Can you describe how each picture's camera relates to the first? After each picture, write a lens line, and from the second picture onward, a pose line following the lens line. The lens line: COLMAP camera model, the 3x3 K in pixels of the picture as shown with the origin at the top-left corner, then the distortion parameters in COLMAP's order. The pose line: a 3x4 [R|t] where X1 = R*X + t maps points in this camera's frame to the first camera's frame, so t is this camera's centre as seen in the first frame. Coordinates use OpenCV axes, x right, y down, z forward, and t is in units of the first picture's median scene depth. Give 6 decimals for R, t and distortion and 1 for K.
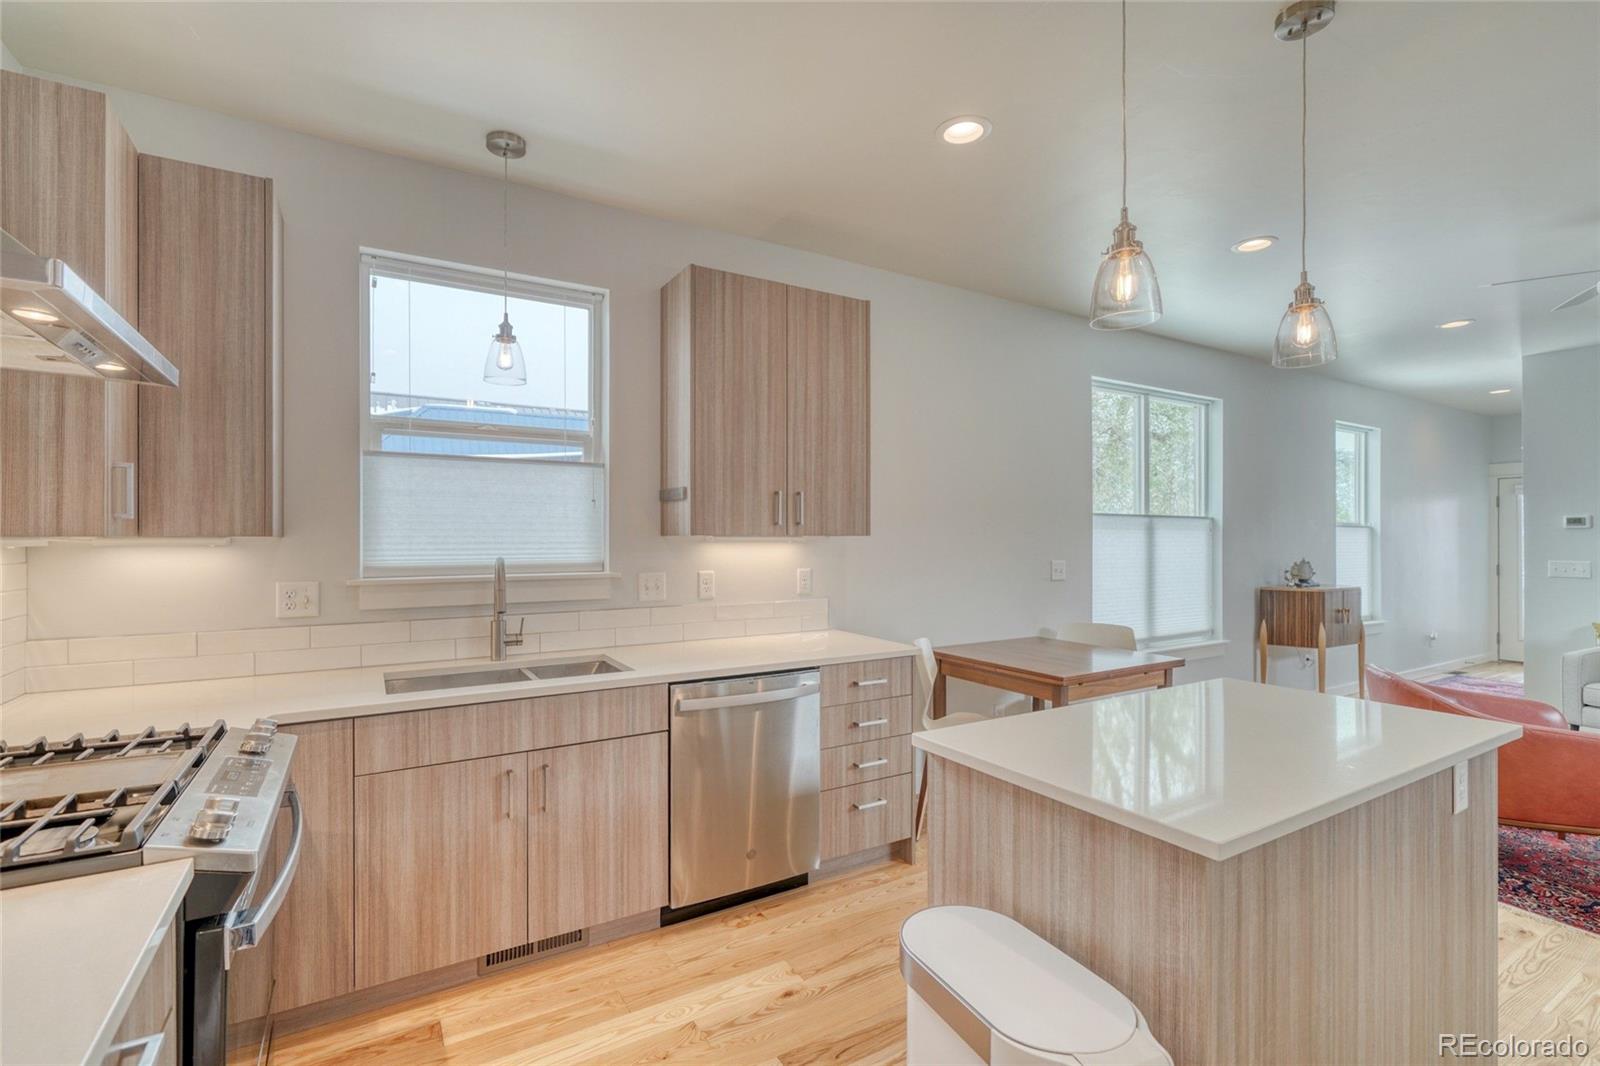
lens RADIAL K [[722.2, 0, 789.2], [0, 722.2, 540.6], [0, 0, 1]] dist [0.000787, -0.000184]
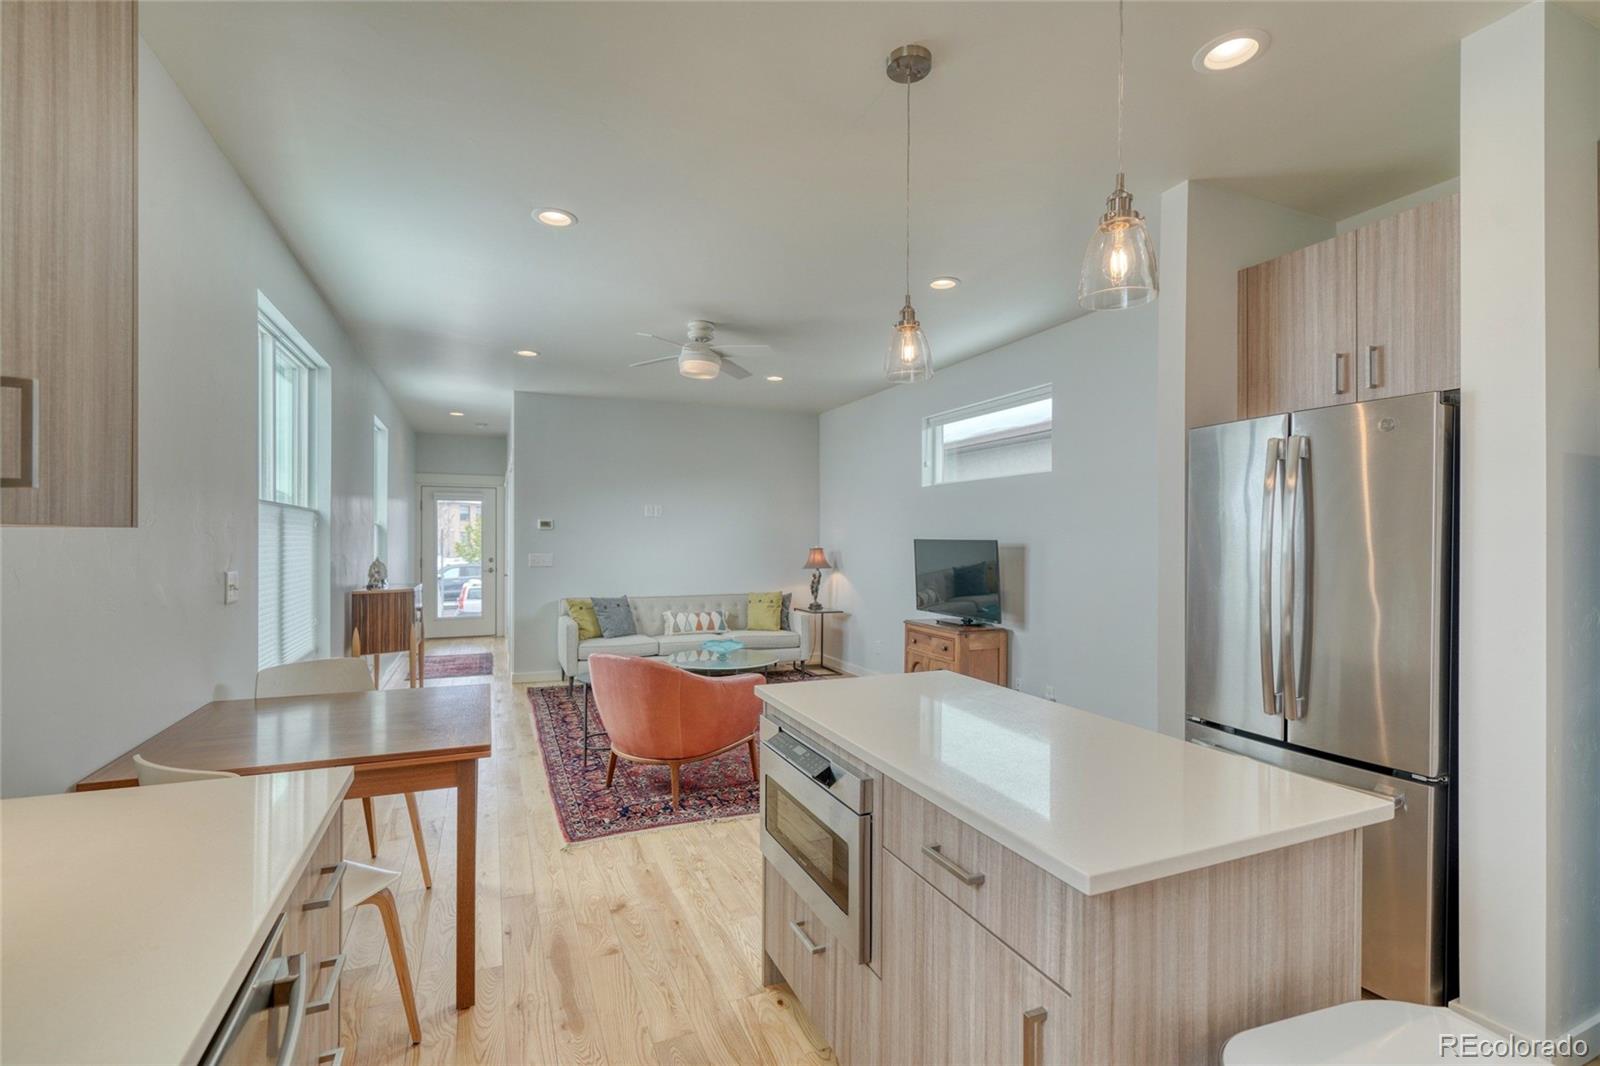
lens RADIAL K [[707.8, 0, 785.5], [0, 707.8, 539.6], [0, 0, 1]] dist [-0.001923, -0.000111]
pose [[0.135612, -0.002450, 0.990759, -0.226419], [-0.000604, 0.999997, 0.002555, -0.002219], [-0.990762, -0.000945, 0.135610, 0.621178]]
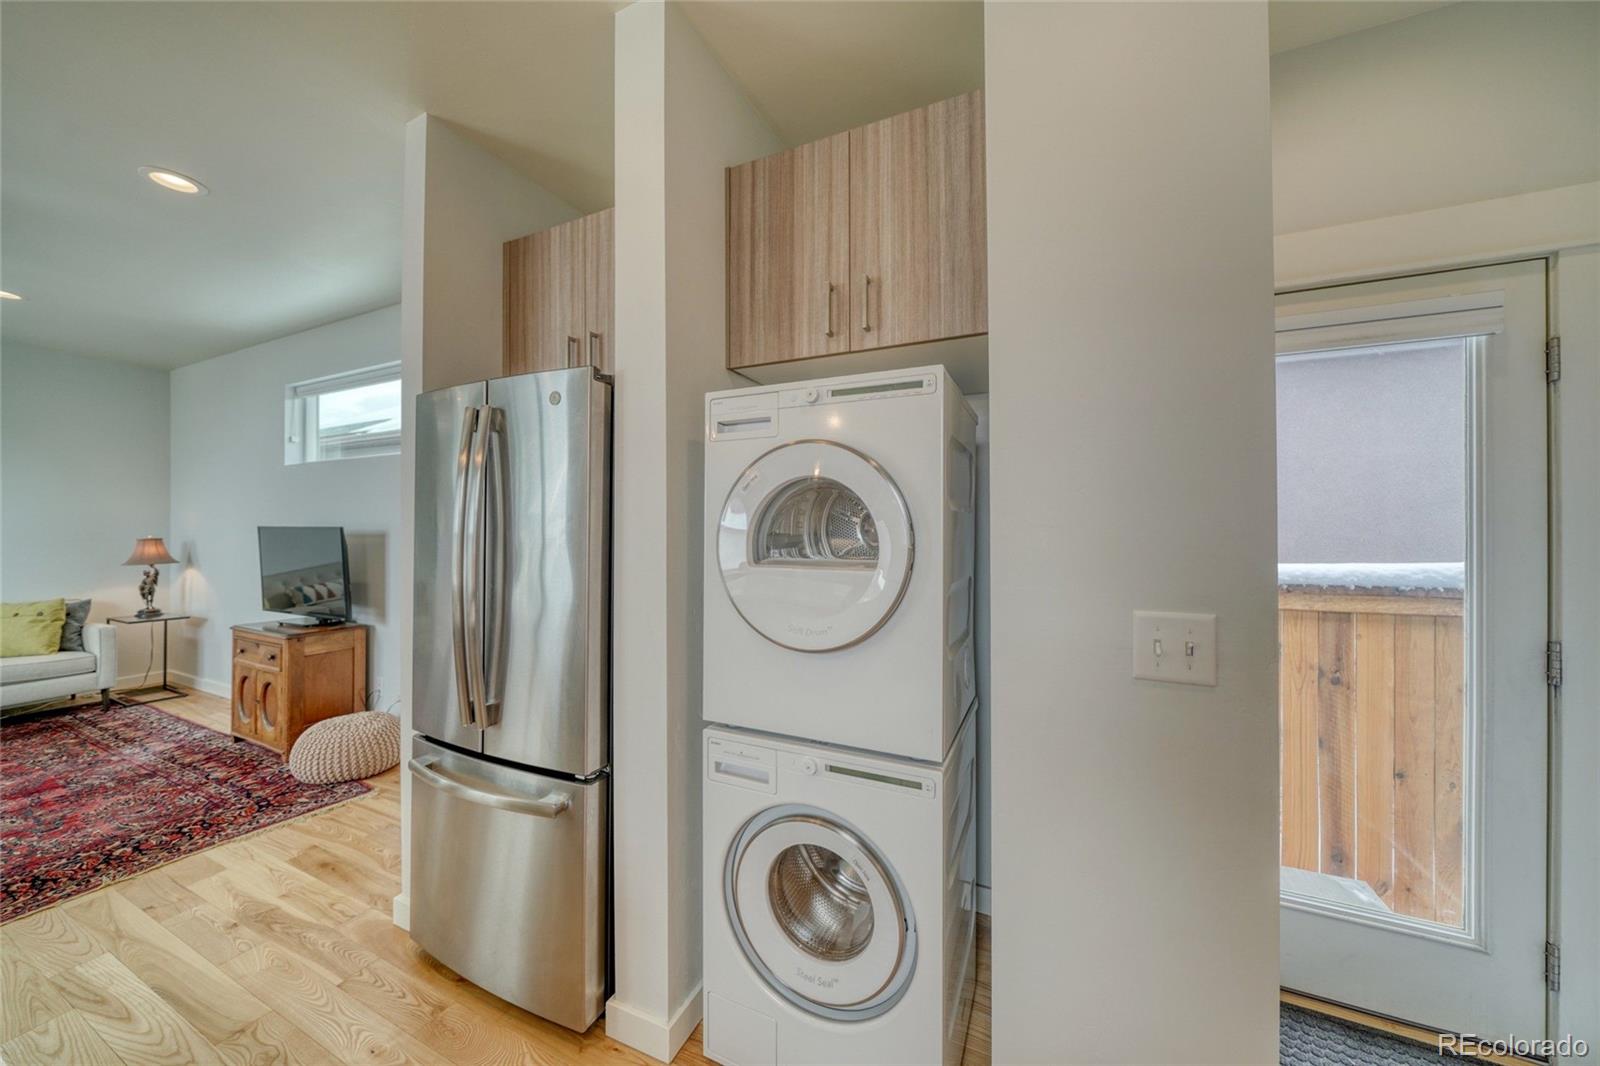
lens RADIAL K [[556.0, 0, 795.4], [0, 556.0, 524.0], [0, 0, 1]] dist [-0.005881, -0.000019]
pose [[-0.560199, 0.003068, 0.828352, -0.012784], [0.001504, 0.999995, -0.002687, 0.001344], [-0.828357, -0.000259, -0.560201, 0.260088]]
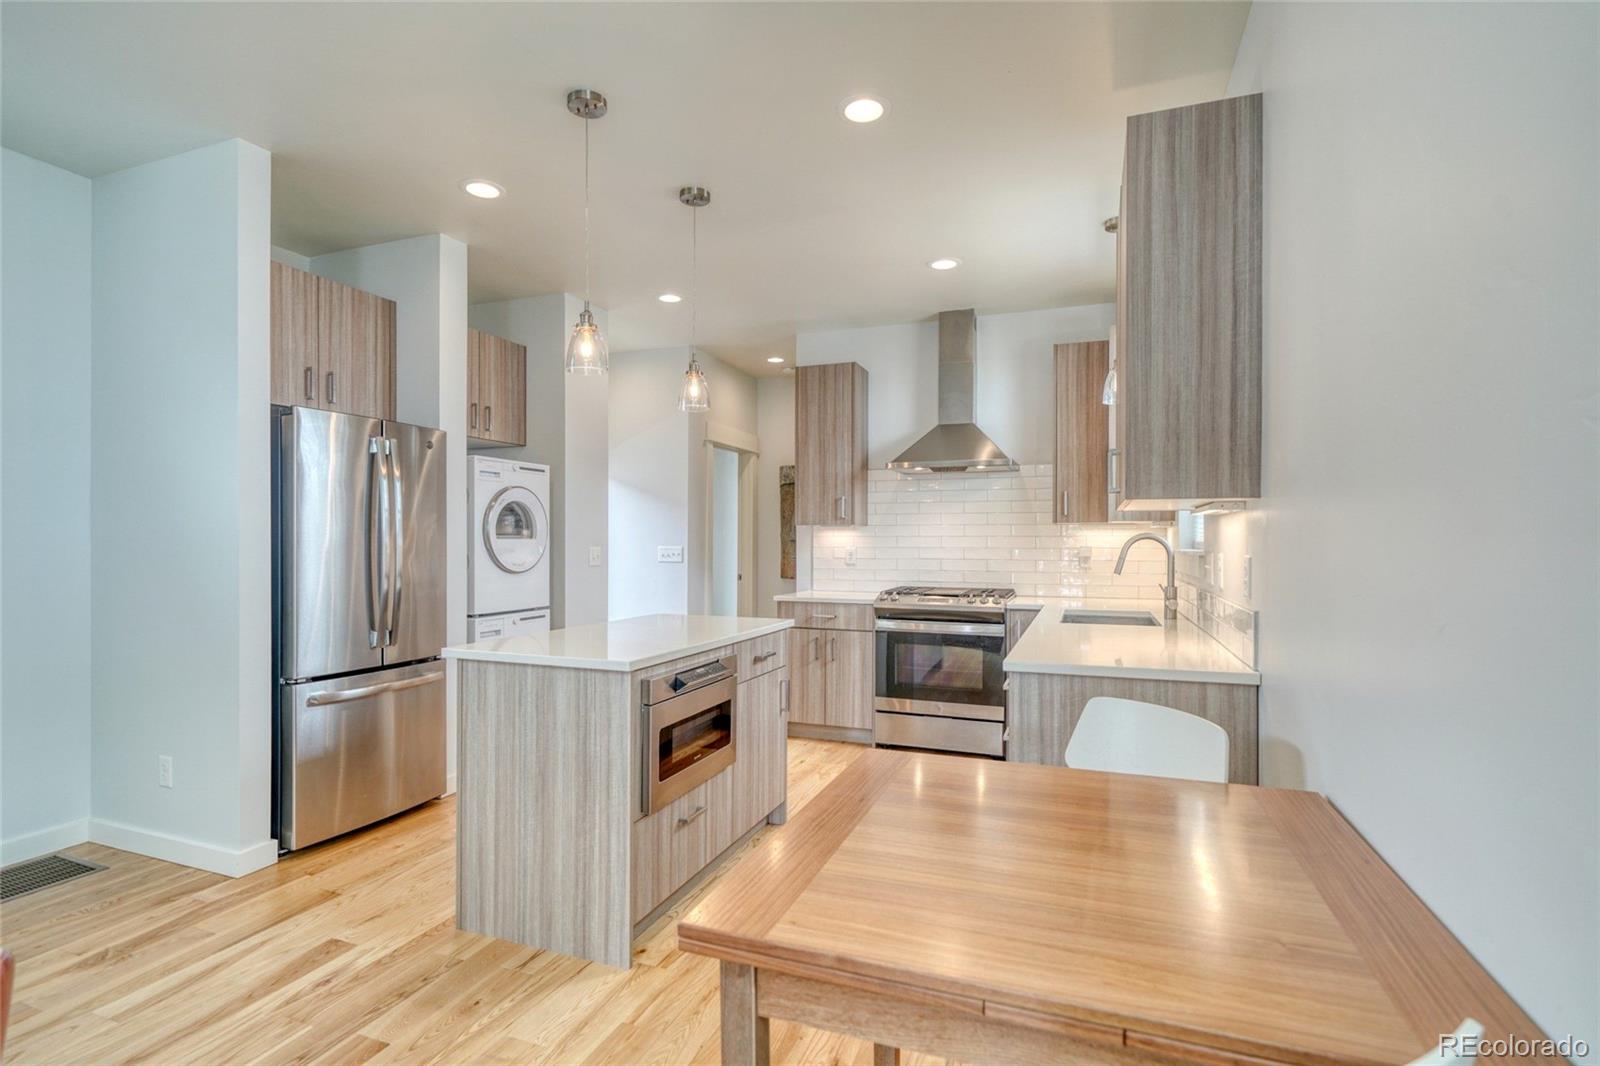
lens RADIAL K [[773.5, 0, 790.6], [0, 773.5, 543.4], [0, 0, 1]] dist [-0.000435, 0.000234]
pose [[-0.786240, -0.000332, -0.617922, 0.770031], [-0.004371, 0.999978, 0.005024, 0.030811], [0.617906, 0.006651, -0.786224, 1.382929]]
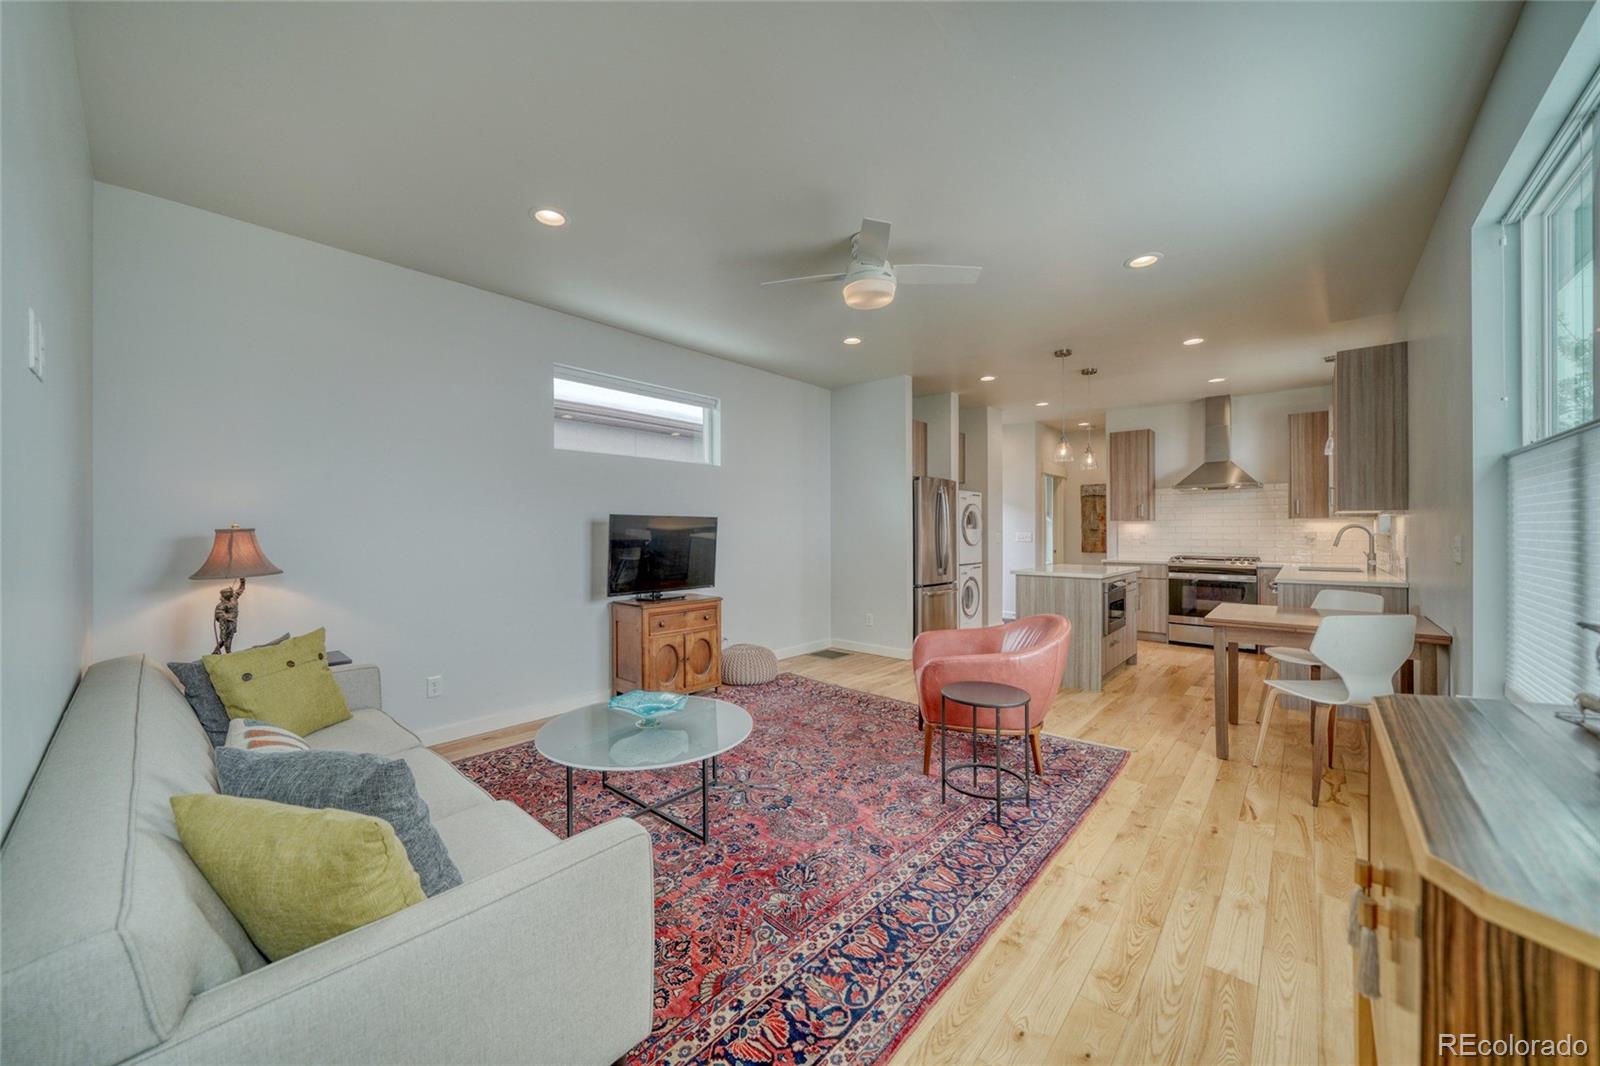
lens RADIAL K [[582.1, 0, 793.8], [0, 582.1, 527.1], [0, 0, 1]] dist [0.001172, 0.000053]
pose [[-0.951671, -0.001021, -0.307116, 1.578590], [-0.000126, 0.999996, -0.002934, 0.031583], [0.307118, -0.002753, -0.951667, 1.842352]]
